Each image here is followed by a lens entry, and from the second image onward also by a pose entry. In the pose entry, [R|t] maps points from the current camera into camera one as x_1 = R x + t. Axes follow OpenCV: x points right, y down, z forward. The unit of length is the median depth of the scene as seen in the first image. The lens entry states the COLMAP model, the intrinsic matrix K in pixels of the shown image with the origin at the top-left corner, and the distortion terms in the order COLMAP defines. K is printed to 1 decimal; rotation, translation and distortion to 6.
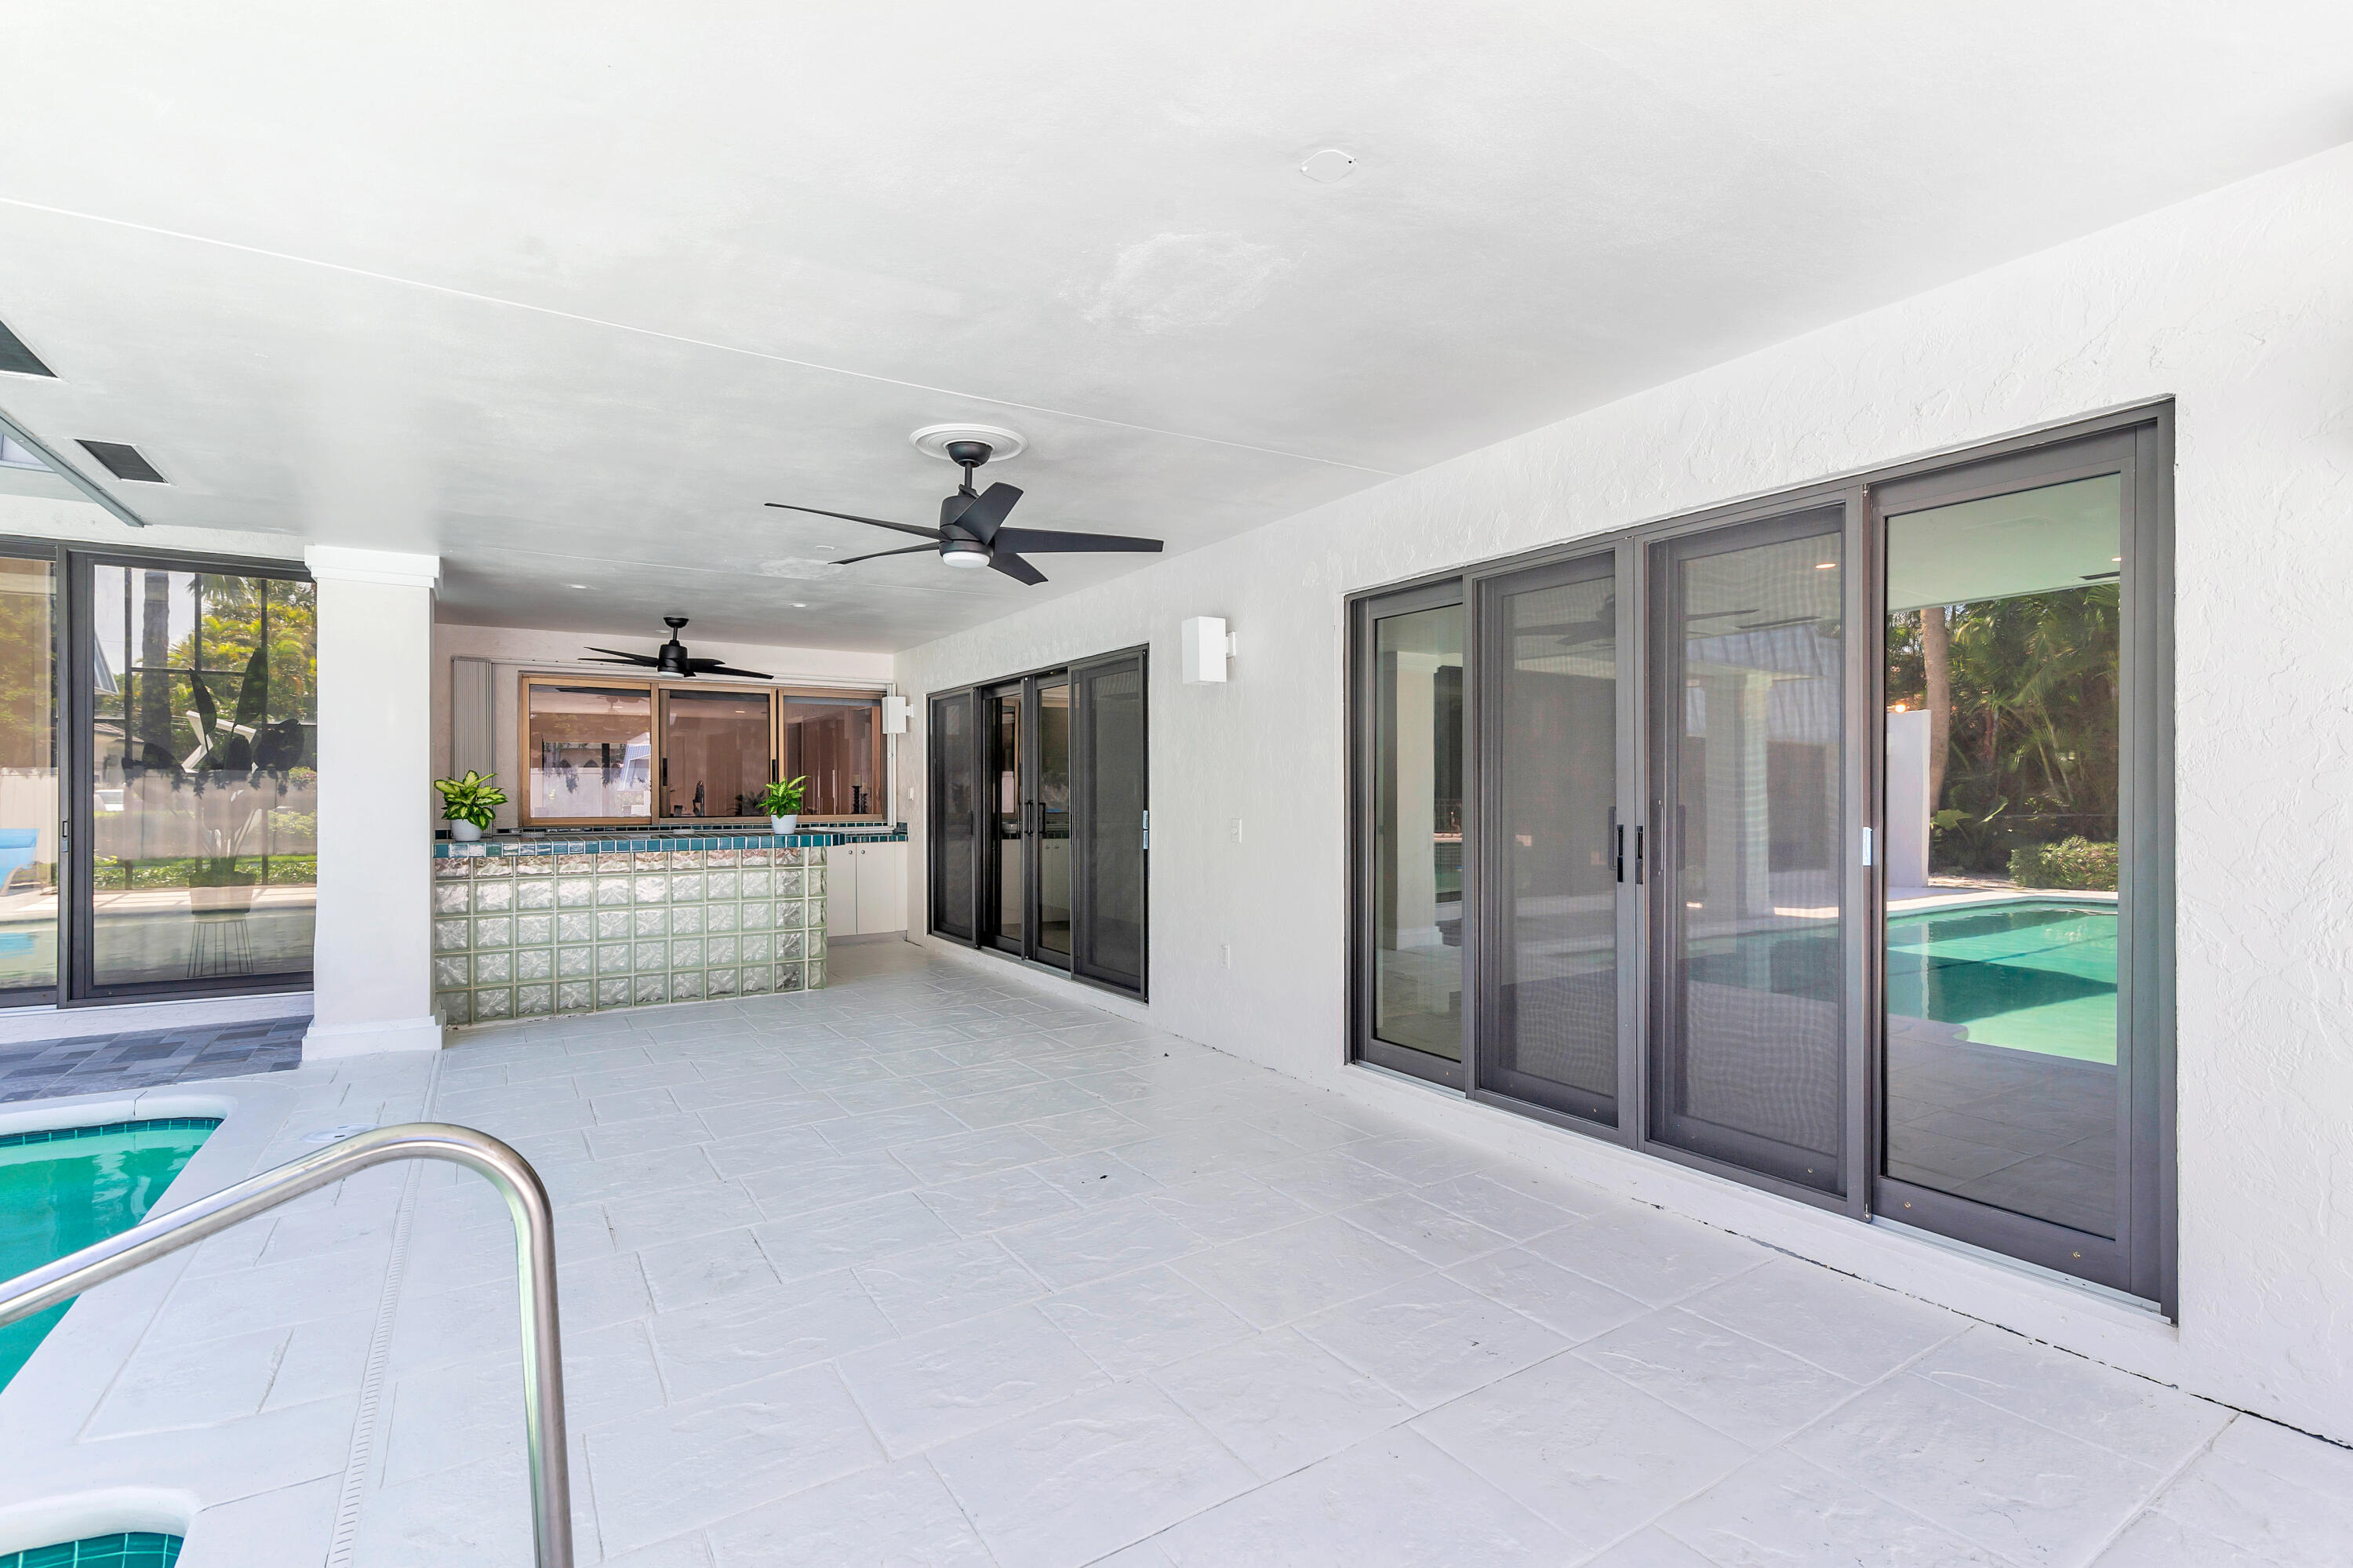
lens RADIAL K [[1078.1, 0, 1172.1], [0, 1078.1, 785.9], [0, 0, 1]] dist [0.001532, -0.000975]
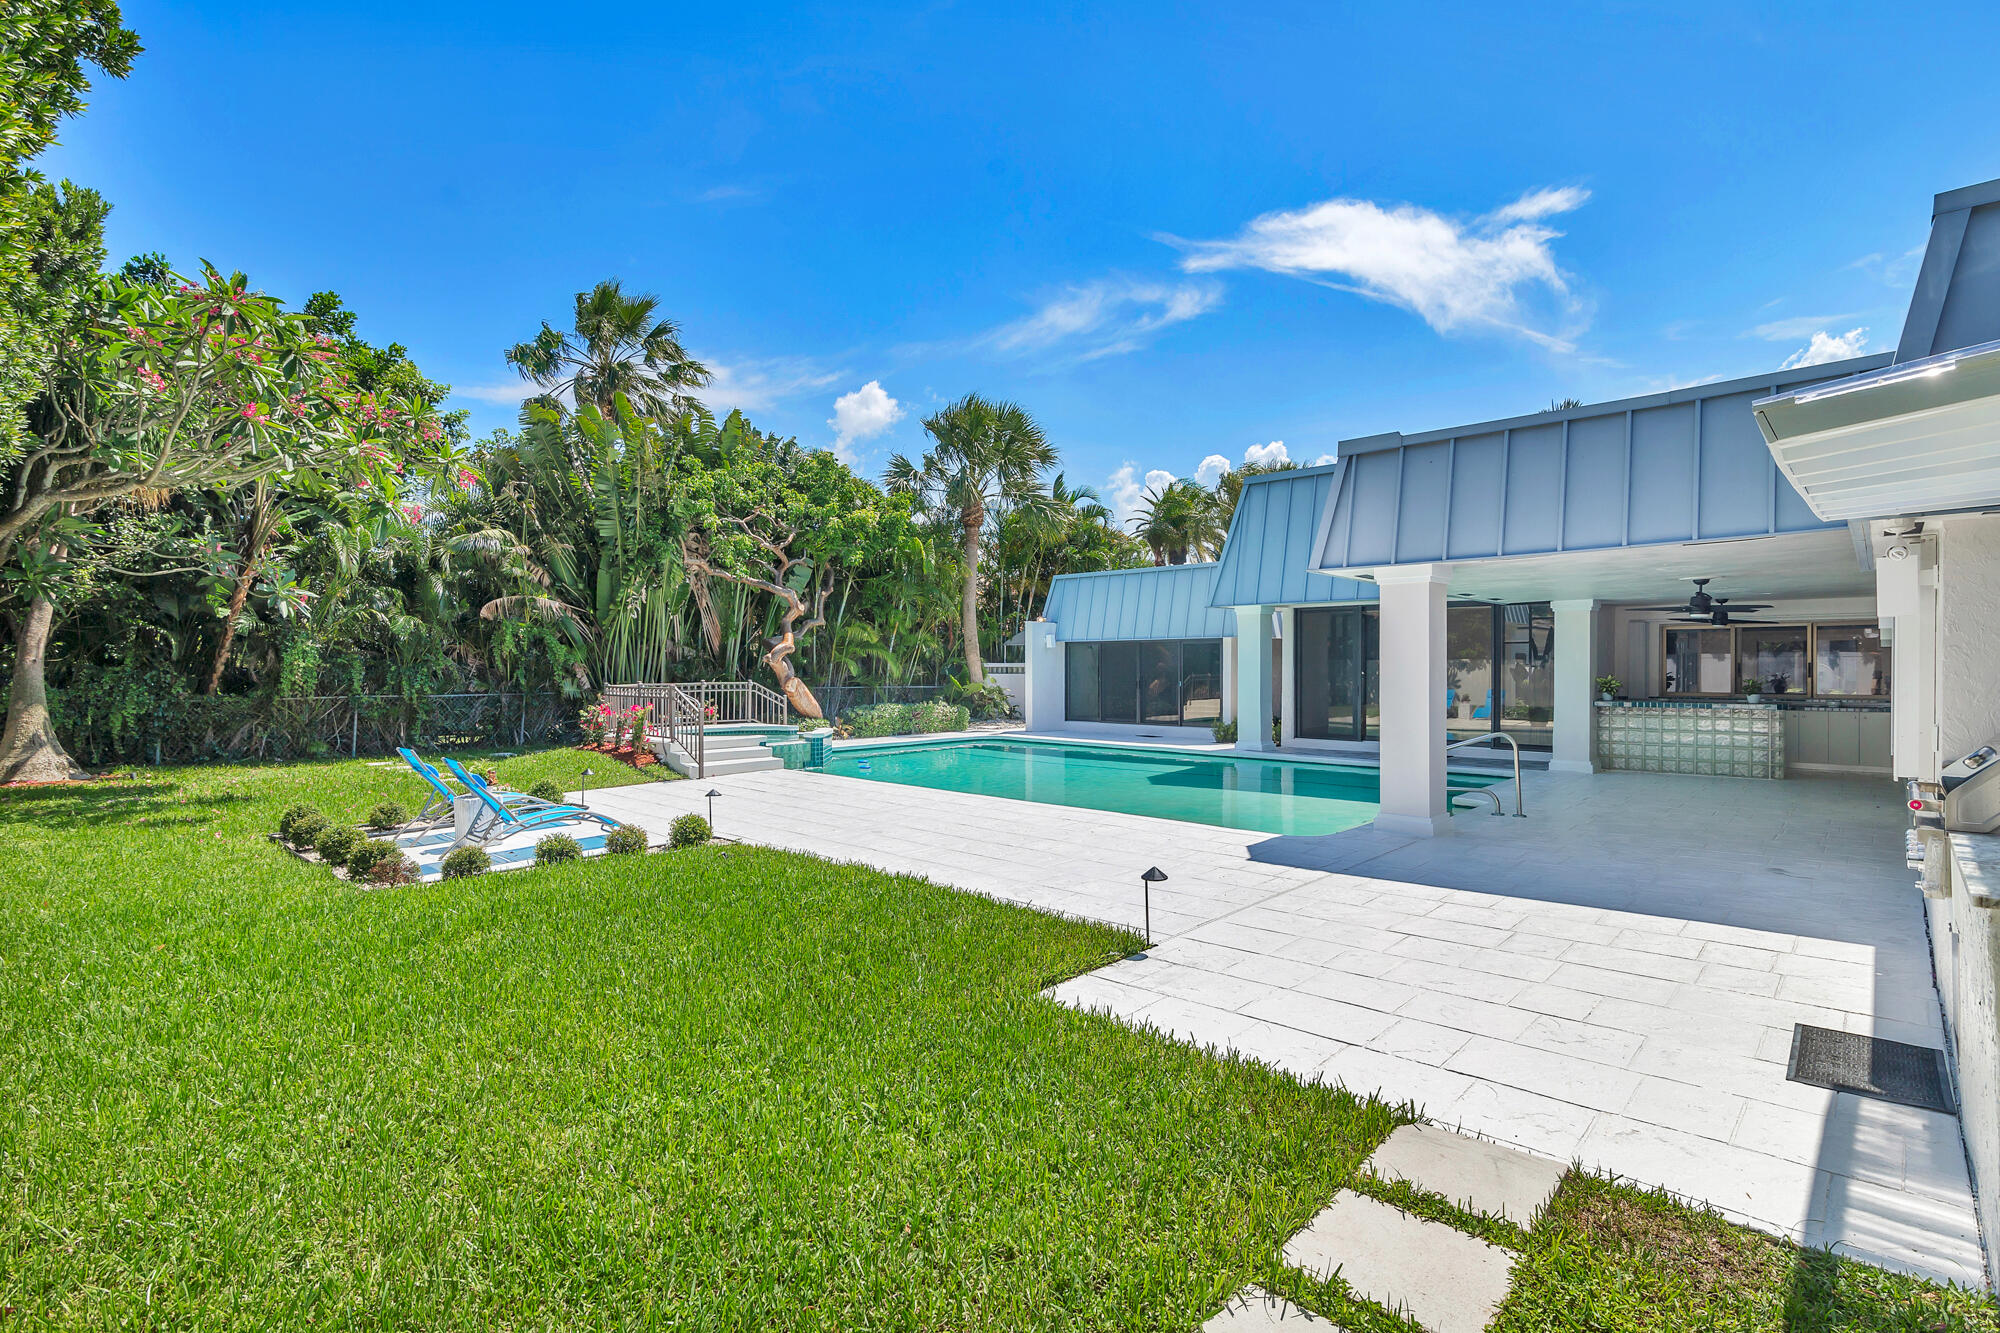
lens RADIAL K [[916.3, 0, 998.0], [0, 916.3, 673.1], [0, 0, 1]] dist [0.001532, -0.000975]
pose [[0.255217, 0.003942, -0.966876, 1.111787], [0.007666, 0.999952, 0.006100, -0.039812], [0.966854, -0.008969, 0.255174, -0.995190]]
